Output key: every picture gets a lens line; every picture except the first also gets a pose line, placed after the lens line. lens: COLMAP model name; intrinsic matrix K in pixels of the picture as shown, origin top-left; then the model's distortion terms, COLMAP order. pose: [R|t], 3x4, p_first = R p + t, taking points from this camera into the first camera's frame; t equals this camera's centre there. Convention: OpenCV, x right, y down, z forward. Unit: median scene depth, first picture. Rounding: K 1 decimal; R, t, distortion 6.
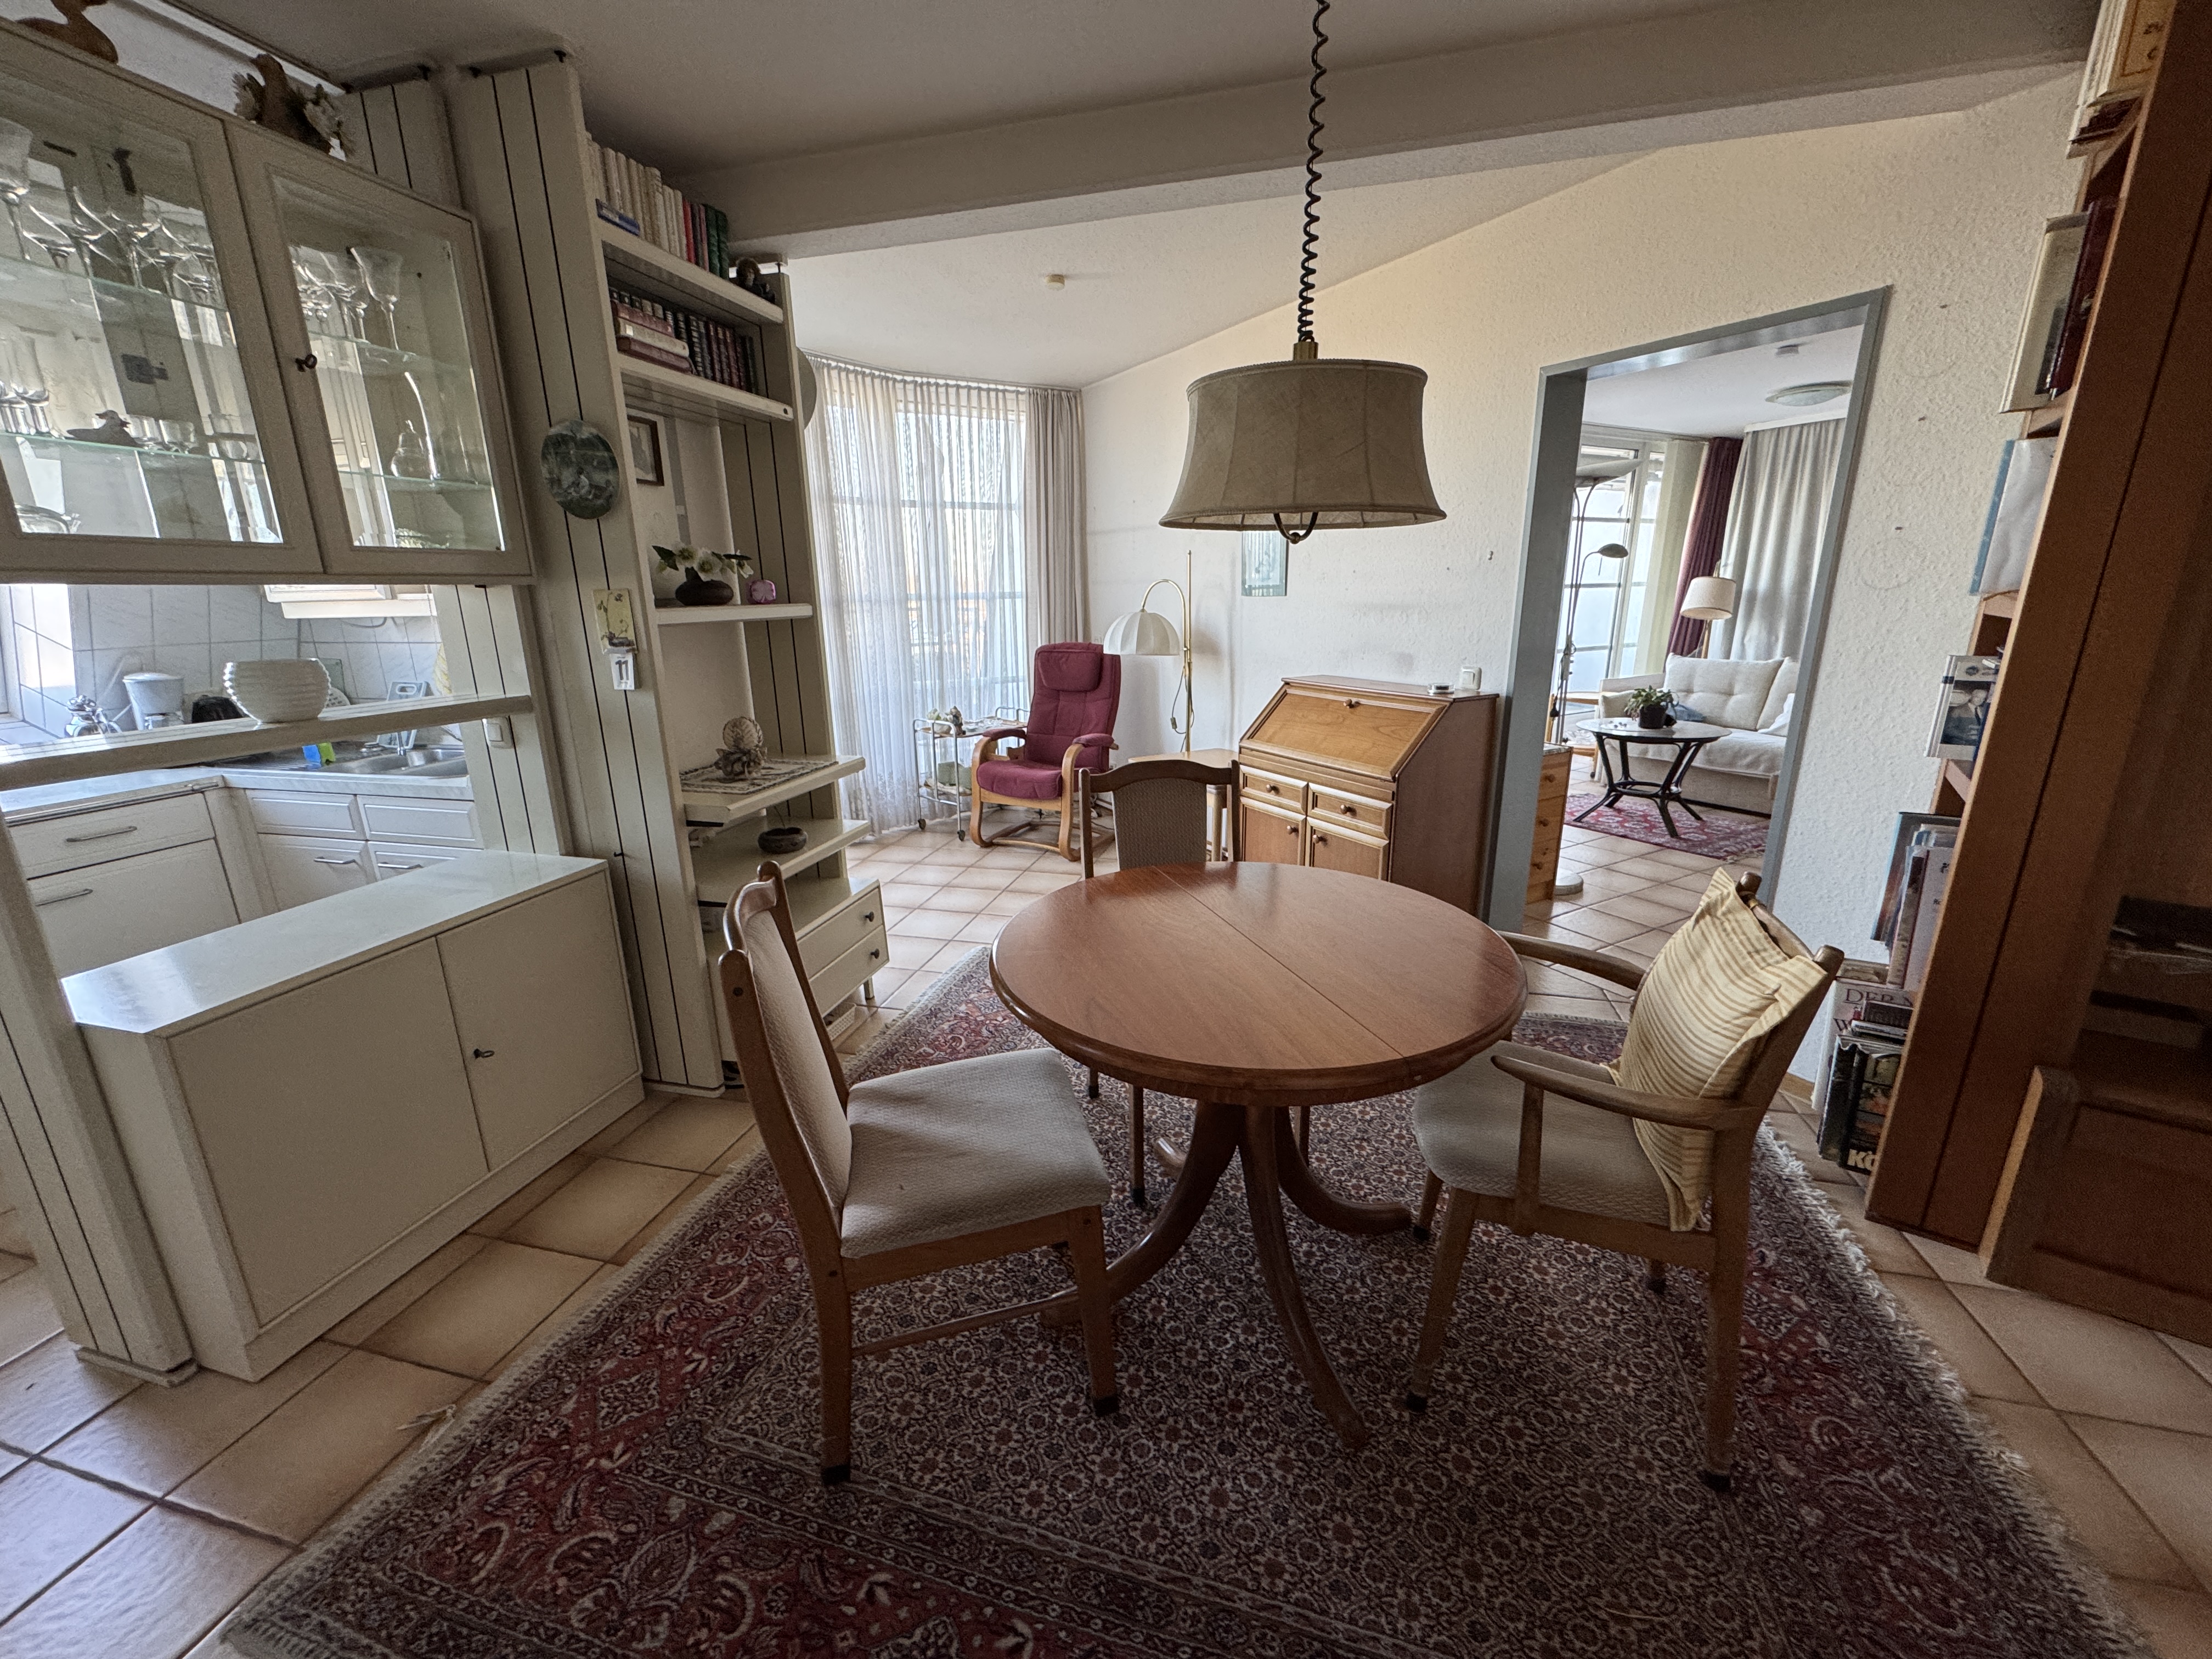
lens RADIAL K [[877.3, 0, 1110.7], [0, 877.3, 825.7], [0, 0, 1]] dist [-0.002982, -0.000171]
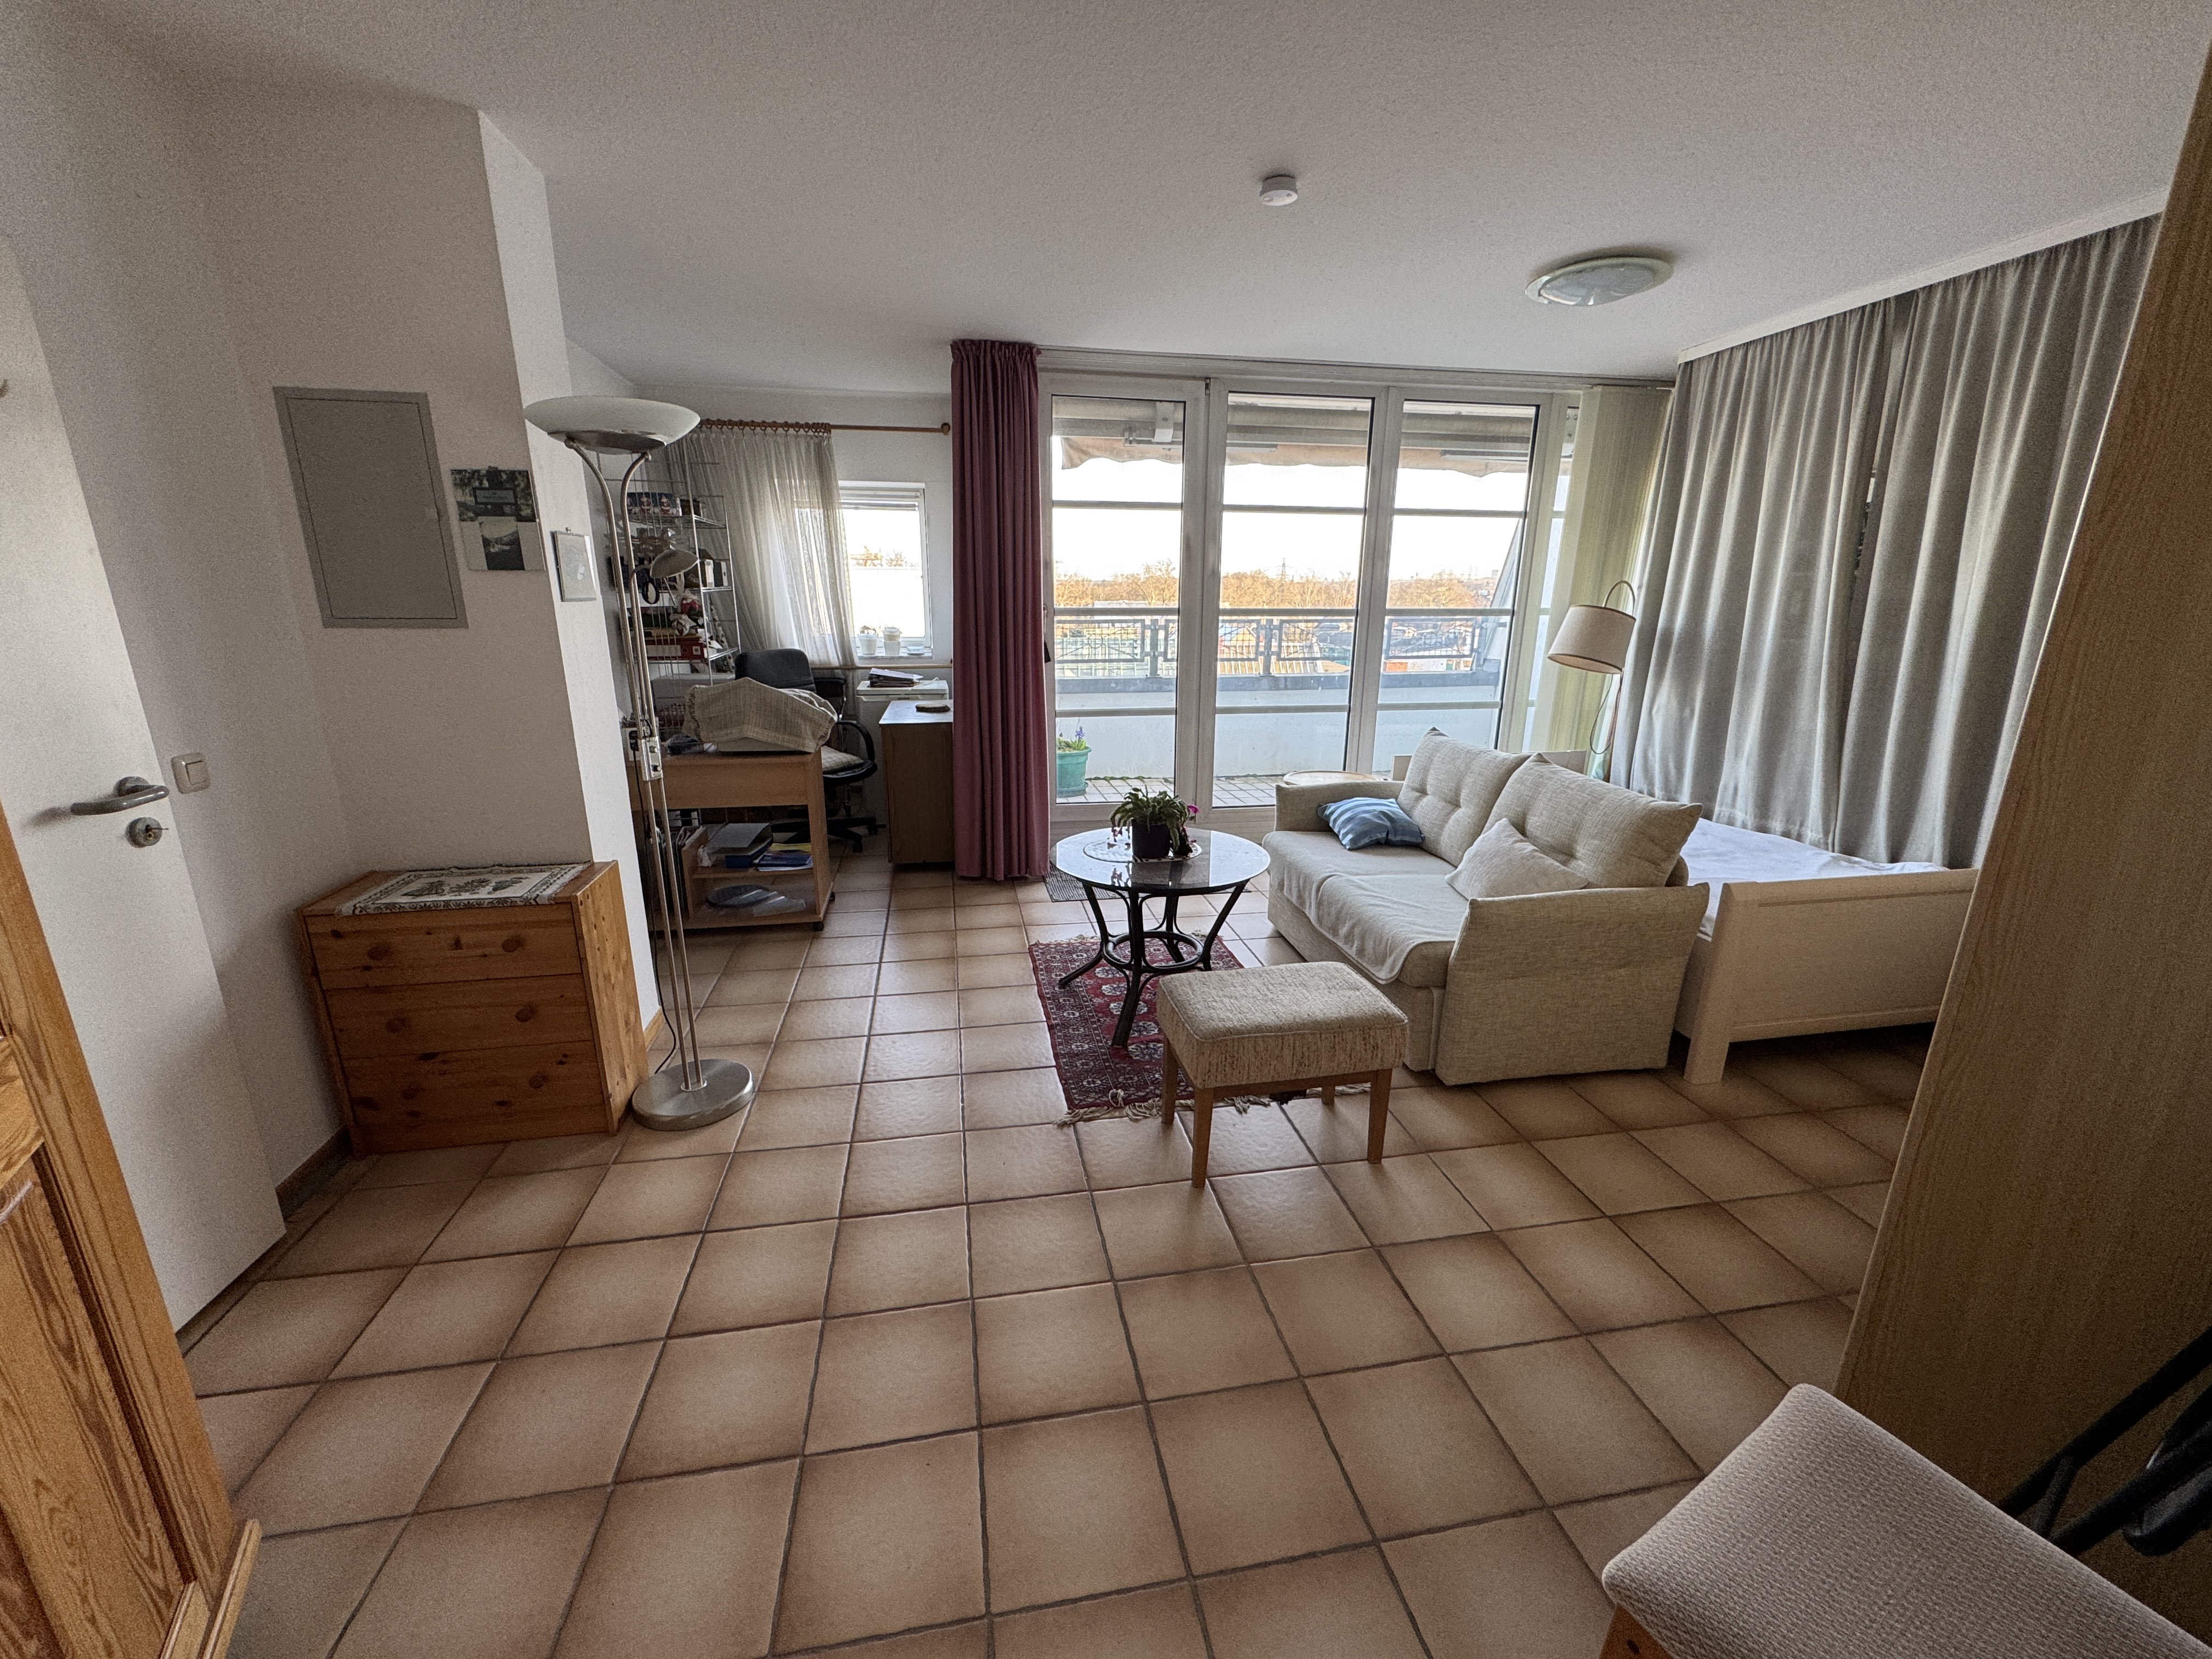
lens RADIAL K [[877.3, 0, 1103.7], [0, 877.3, 827.1], [0, 0, 1]] dist [-0.002982, -0.000171]
pose [[0.940135, 0.109649, -0.322681, 0.451530], [-0.109345, 0.993820, 0.019128, -0.080569], [0.322785, 0.017301, 0.946314, 0.241382]]
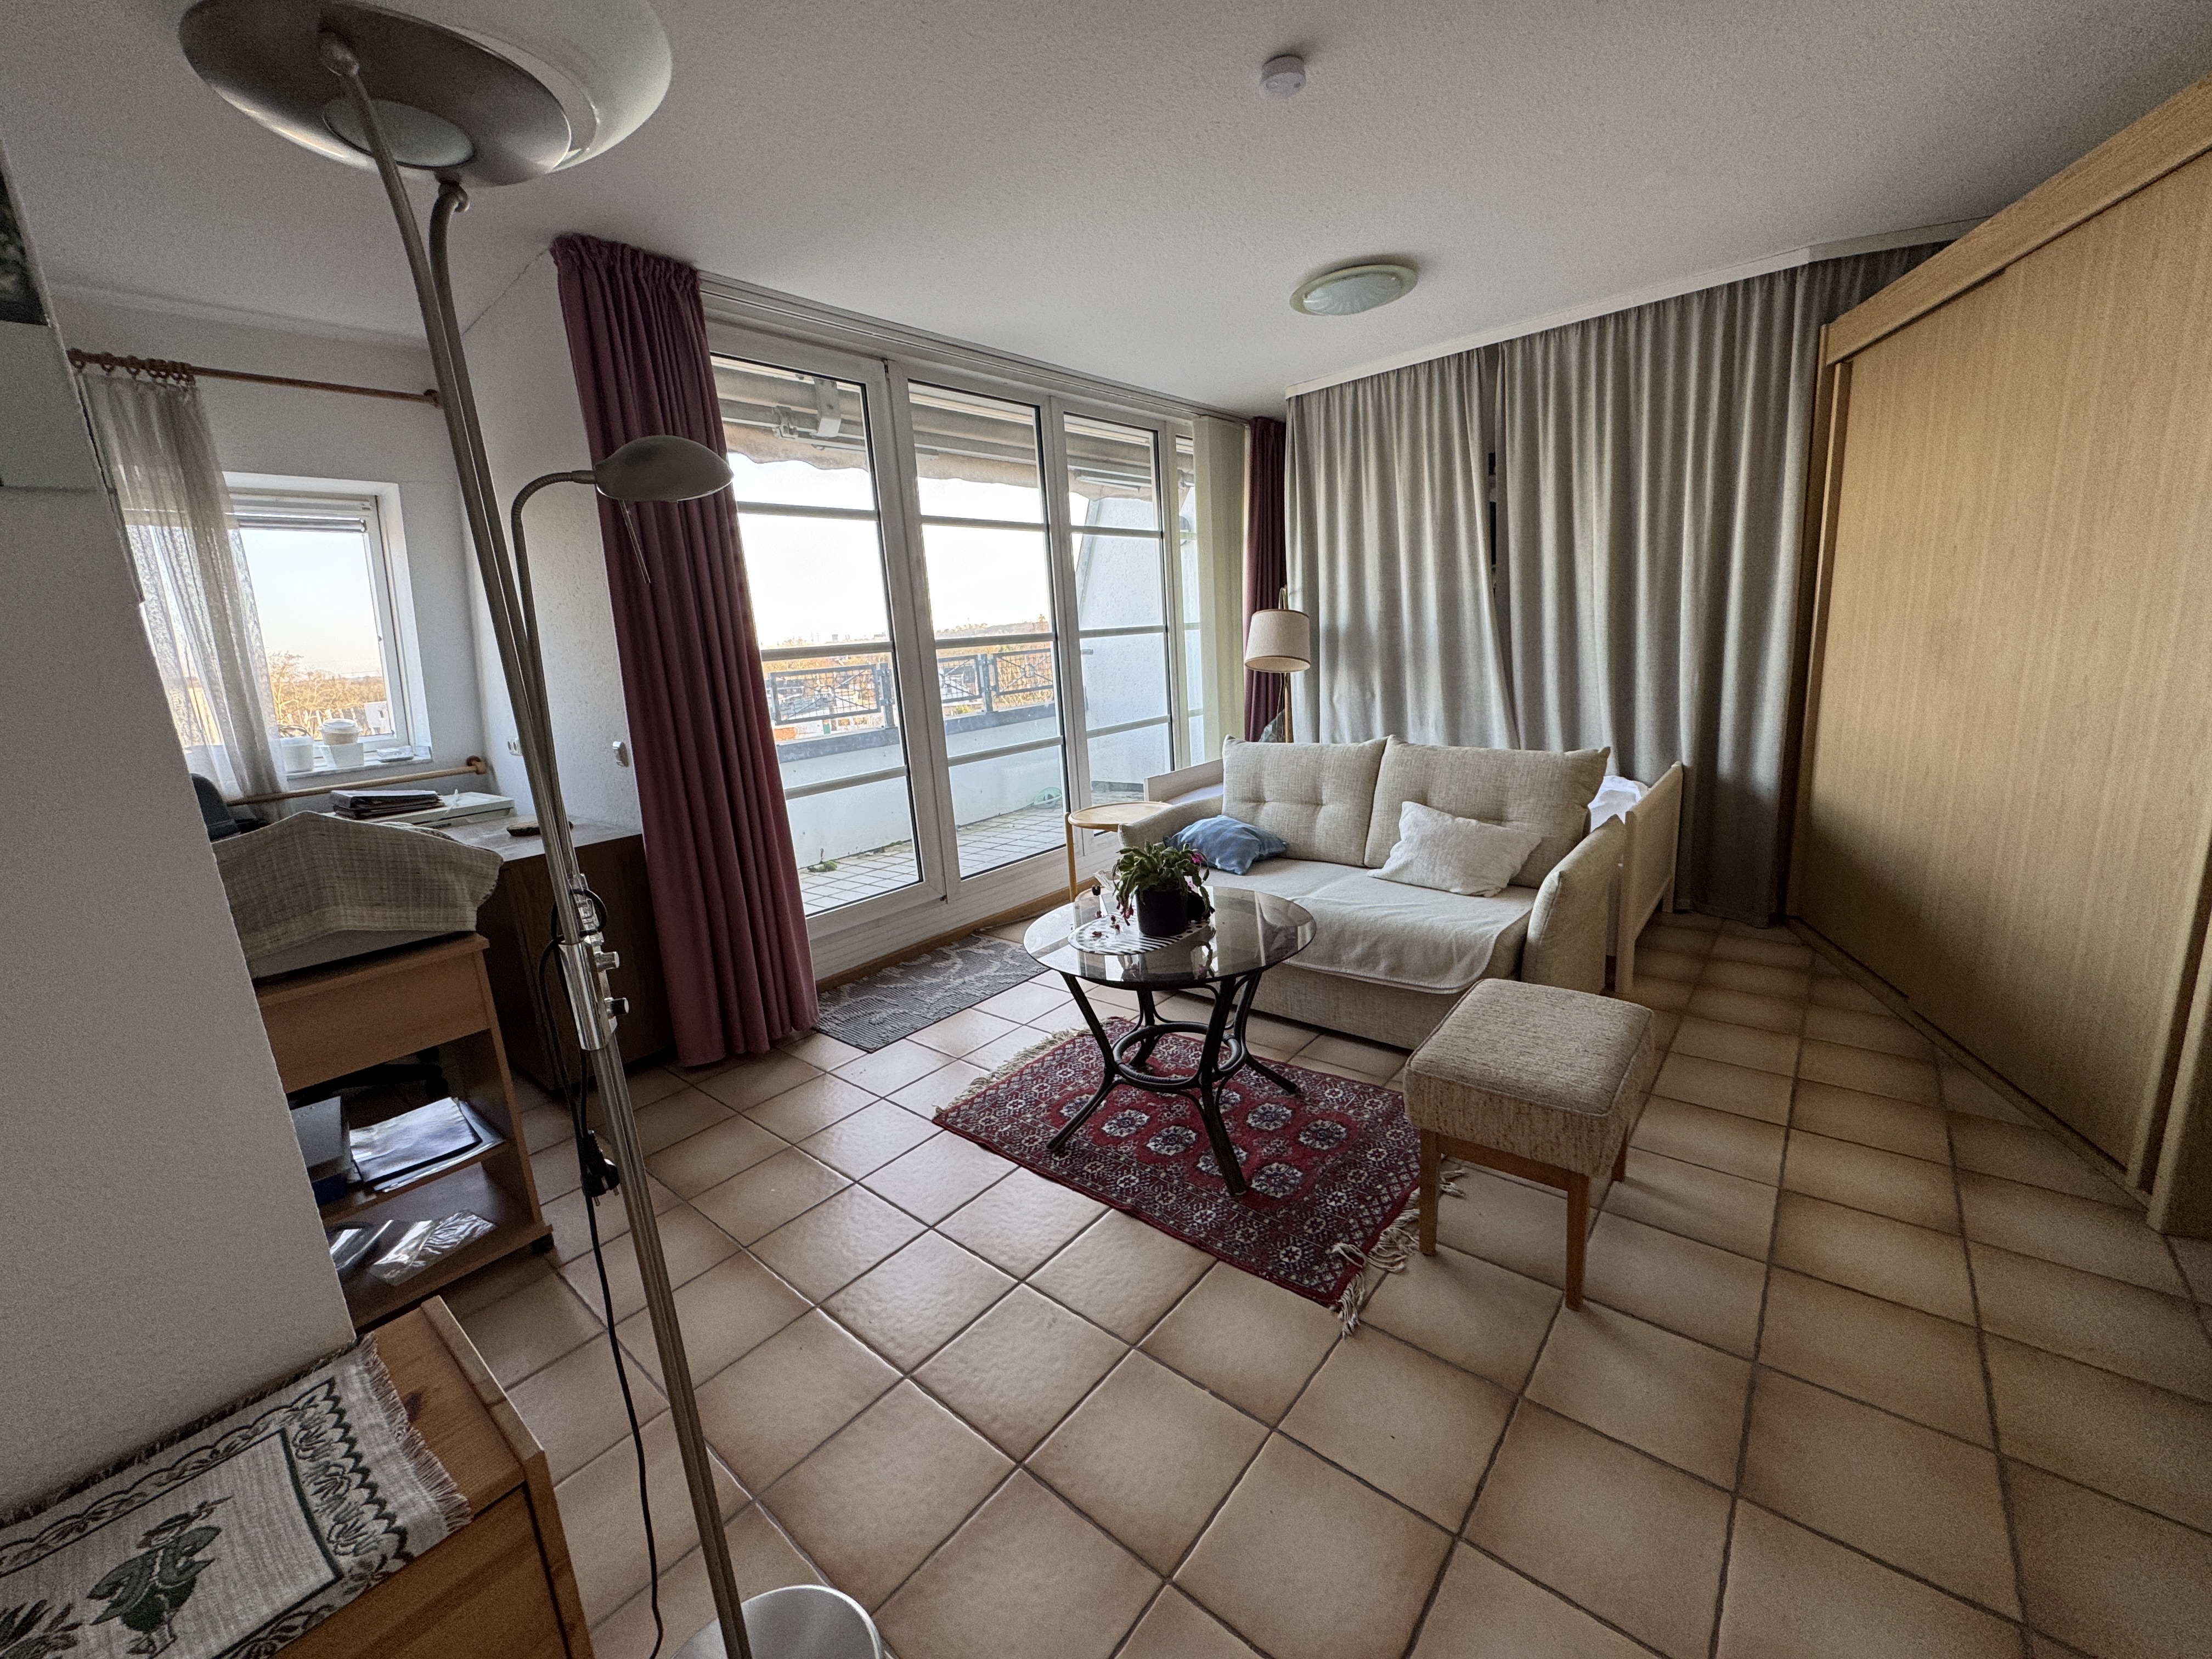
lens RADIAL K [[877.3, 0, 1104.9], [0, 877.3, 824.9], [0, 0, 1]] dist [-0.002982, -0.000171]
pose [[0.939929, -0.118464, 0.320156, 0.259850], [0.140078, 0.989106, -0.045258, -0.086660], [-0.311306, 0.087386, 0.946283, 0.332518]]
